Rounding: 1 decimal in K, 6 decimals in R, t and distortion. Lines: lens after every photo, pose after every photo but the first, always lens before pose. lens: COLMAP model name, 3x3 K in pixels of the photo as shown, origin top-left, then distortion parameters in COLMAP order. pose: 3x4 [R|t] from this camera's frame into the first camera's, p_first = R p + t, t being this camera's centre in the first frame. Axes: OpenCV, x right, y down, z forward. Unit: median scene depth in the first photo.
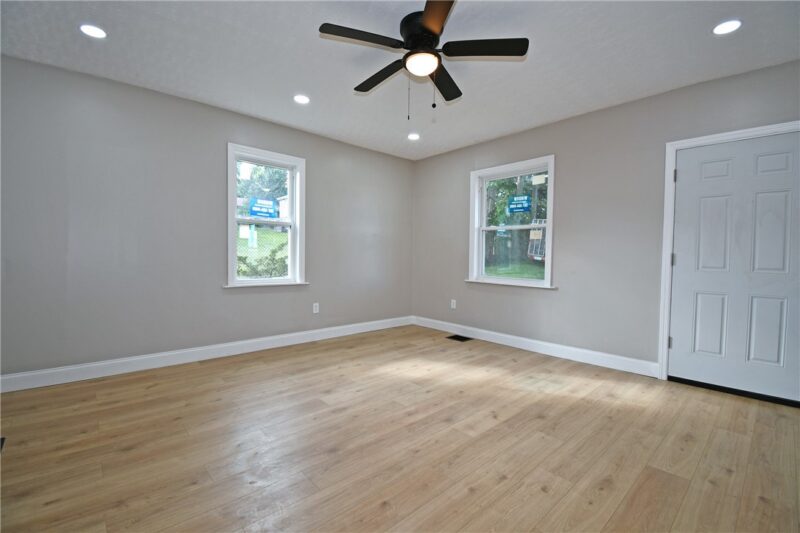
lens RADIAL K [[349.8, 0, 401.2], [0, 349.8, 266.9], [0, 0, 1]] dist [0.025732, -0.028916]
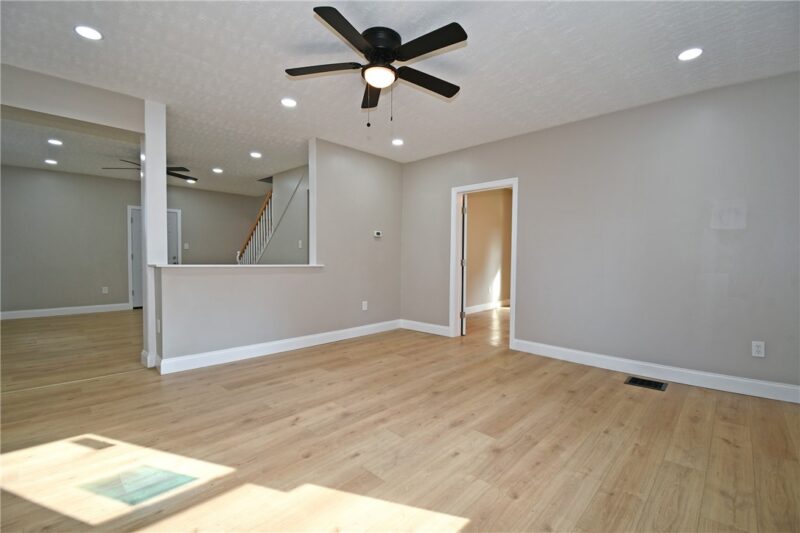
lens RADIAL K [[349.8, 0, 401.2], [0, 349.8, 266.9], [0, 0, 1]] dist [0.025732, -0.028916]
pose [[-0.997260, -0.023508, -0.070140, 0.048855], [-0.027479, 0.998041, 0.056210, -0.059233], [0.068681, 0.057983, -0.995952, 1.818161]]
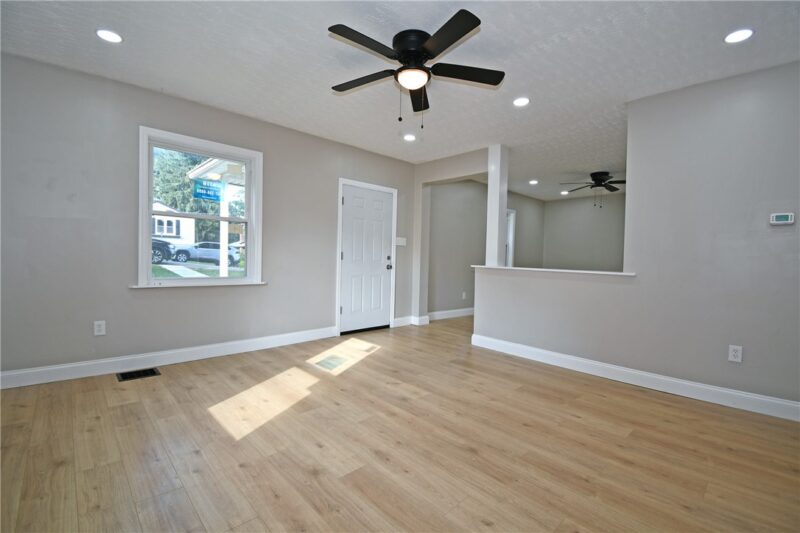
lens RADIAL K [[349.8, 0, 401.2], [0, 349.8, 266.9], [0, 0, 1]] dist [0.025732, -0.028916]
pose [[-0.020074, -0.043718, 0.998842, -0.898752], [0.007947, 0.999005, 0.043885, -0.045397], [-0.999767, 0.008819, -0.019707, 0.923057]]
